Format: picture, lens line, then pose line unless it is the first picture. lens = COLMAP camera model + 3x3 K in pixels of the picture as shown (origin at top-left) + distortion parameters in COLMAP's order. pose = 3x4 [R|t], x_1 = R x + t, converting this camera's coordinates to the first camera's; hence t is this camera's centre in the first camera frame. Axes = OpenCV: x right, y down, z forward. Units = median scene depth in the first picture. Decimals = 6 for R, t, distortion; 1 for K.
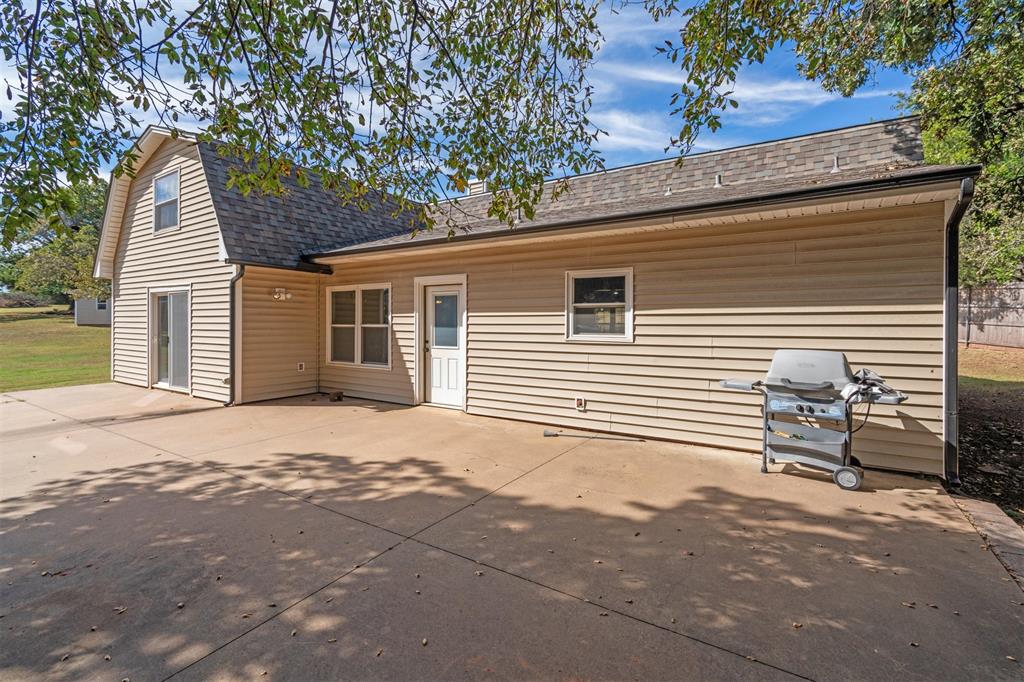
lens RADIAL K [[468.0, 0, 512.1], [0, 468.0, 332.5], [0, 0, 1]] dist [0.003063, 0.001763]
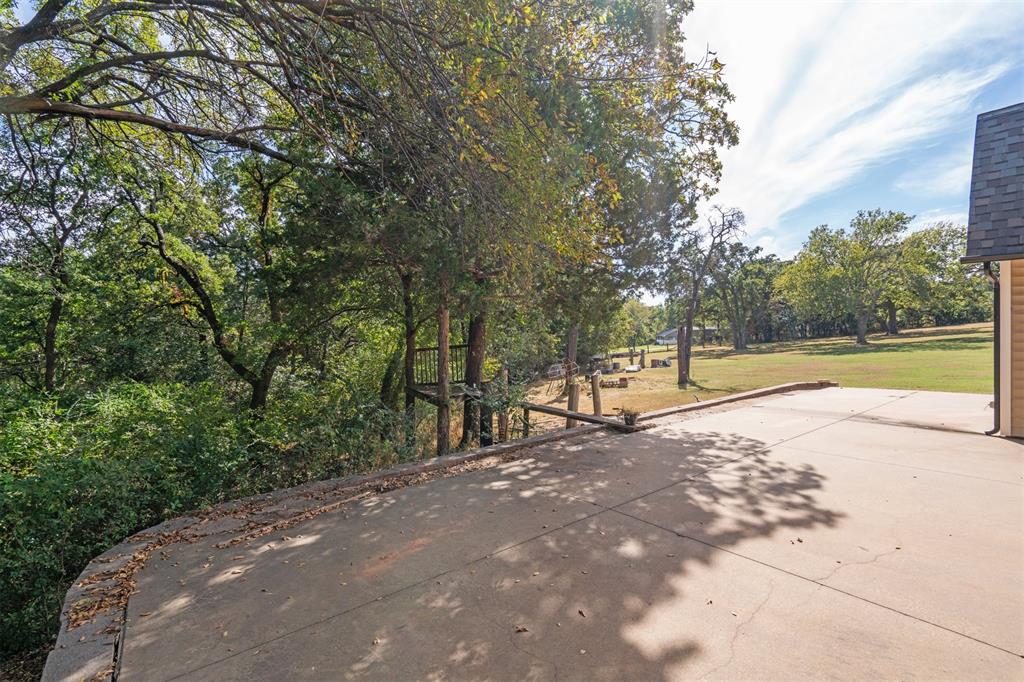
lens RADIAL K [[468.0, 0, 514.3], [0, 468.0, 338.7], [0, 0, 1]] dist [0.003063, 0.001763]
pose [[-0.334761, 0.011297, -0.942235, 0.877679], [-0.005350, 0.999889, 0.013889, -0.035925], [0.942288, 0.009690, -0.334664, 0.960306]]
